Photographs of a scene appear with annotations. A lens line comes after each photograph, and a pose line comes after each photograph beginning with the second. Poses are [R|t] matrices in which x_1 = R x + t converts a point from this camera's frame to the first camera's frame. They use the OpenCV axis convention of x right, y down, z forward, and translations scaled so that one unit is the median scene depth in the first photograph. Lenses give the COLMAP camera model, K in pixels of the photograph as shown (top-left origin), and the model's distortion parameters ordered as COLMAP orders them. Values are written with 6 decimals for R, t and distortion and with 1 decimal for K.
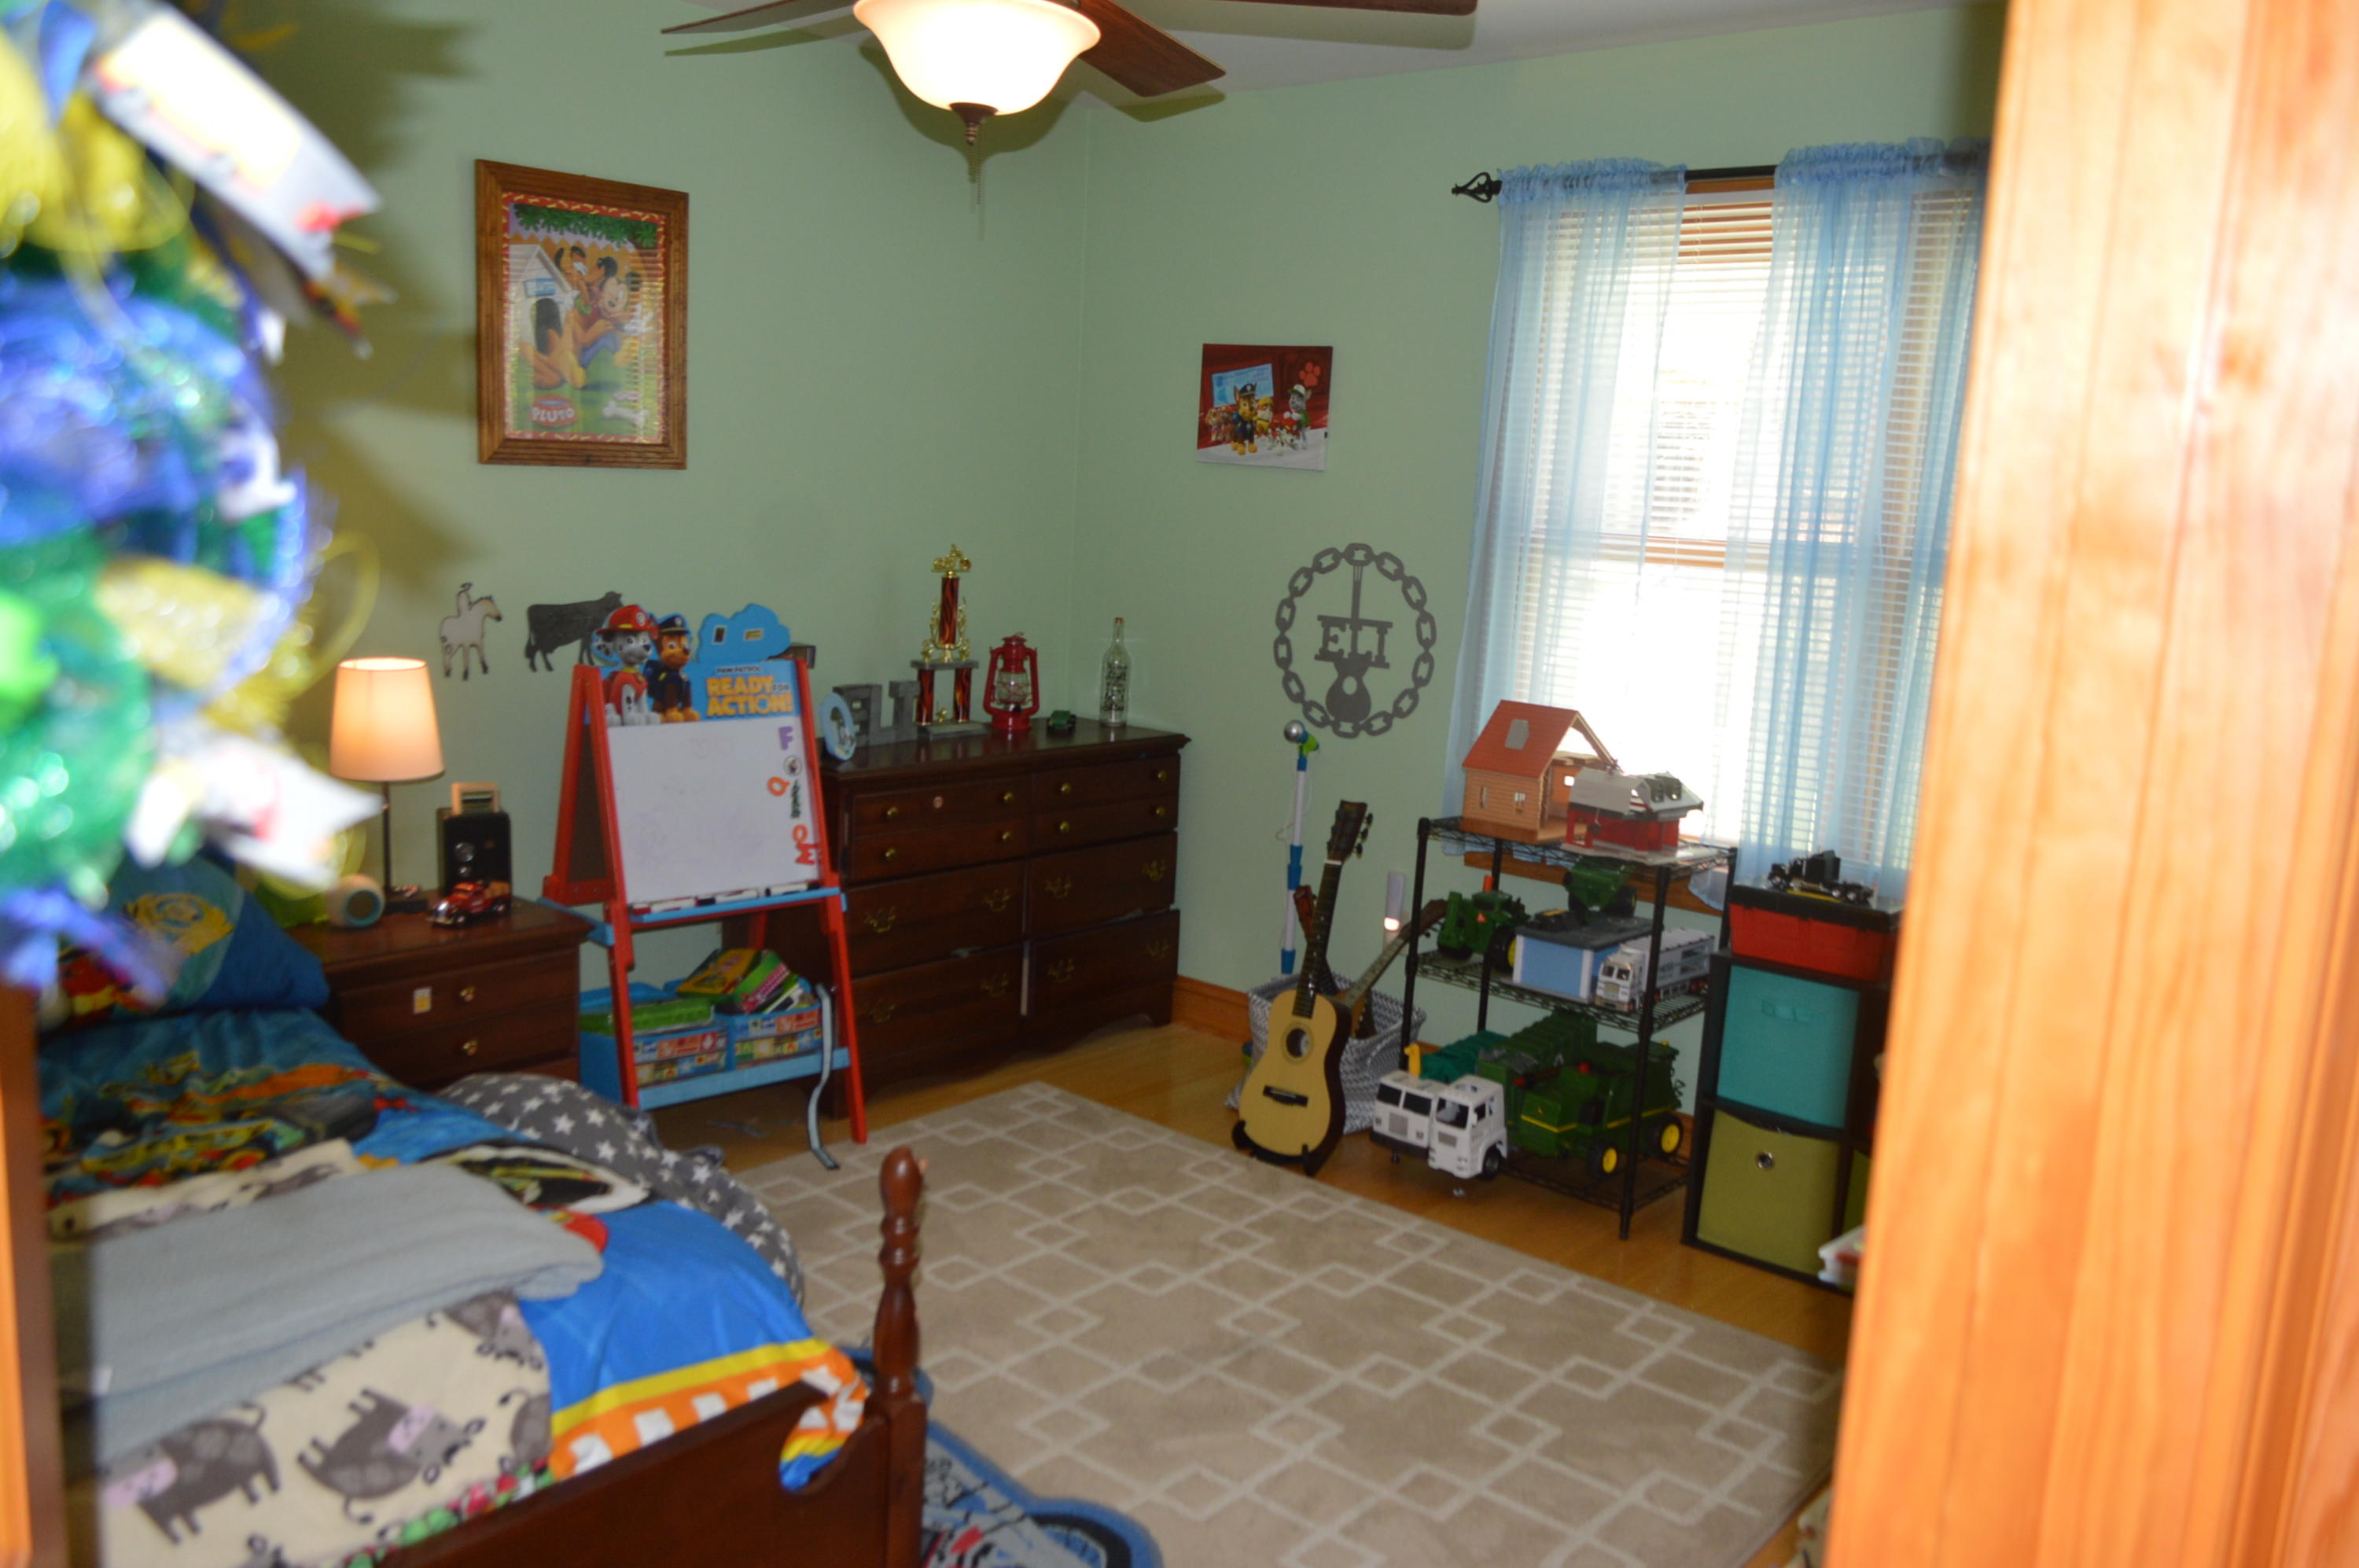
lens RADIAL K [[1862.7, 0, 1166.5], [0, 1862.7, 807.8], [0, 0, 1]] dist [-0.001879, -0.003326]
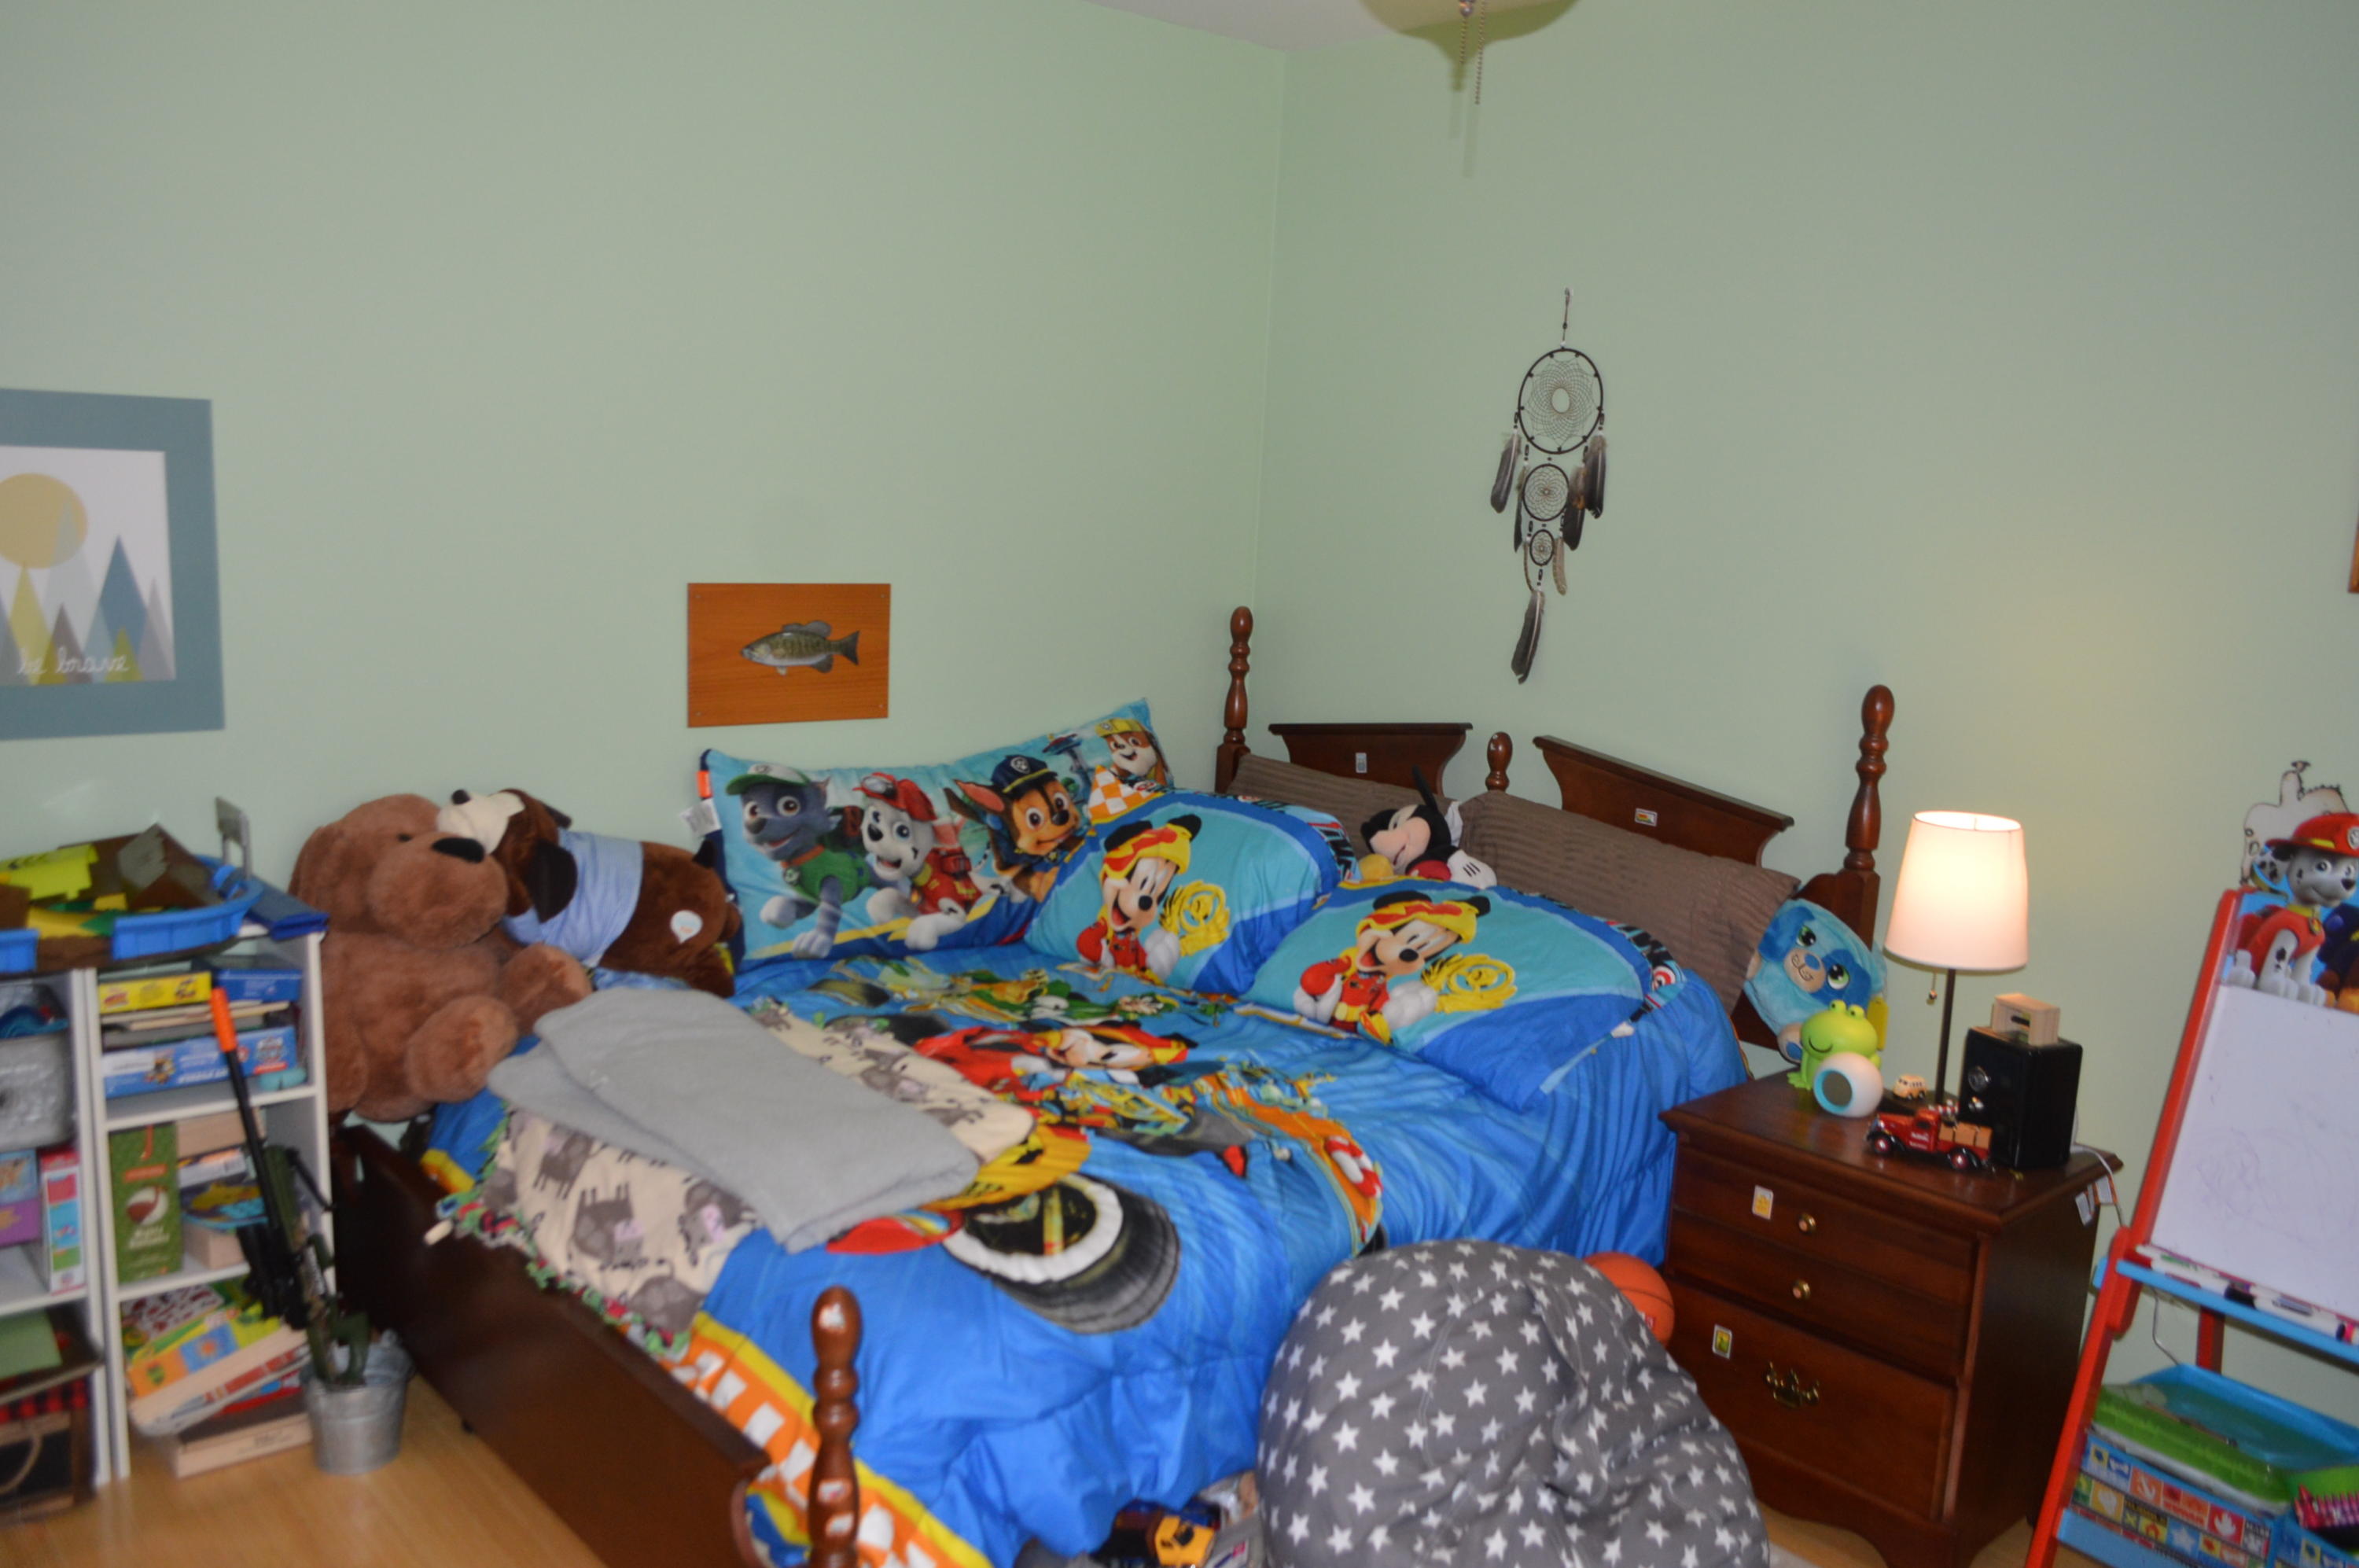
lens RADIAL K [[1862.7, 0, 1166.5], [0, 1862.7, 807.8], [0, 0, 1]] dist [-0.001879, -0.003326]
pose [[-0.139871, 0.118532, -0.983049, 0.384025], [-0.229174, 0.961976, 0.148599, -0.113766], [0.963284, 0.246074, -0.107388, 0.691907]]
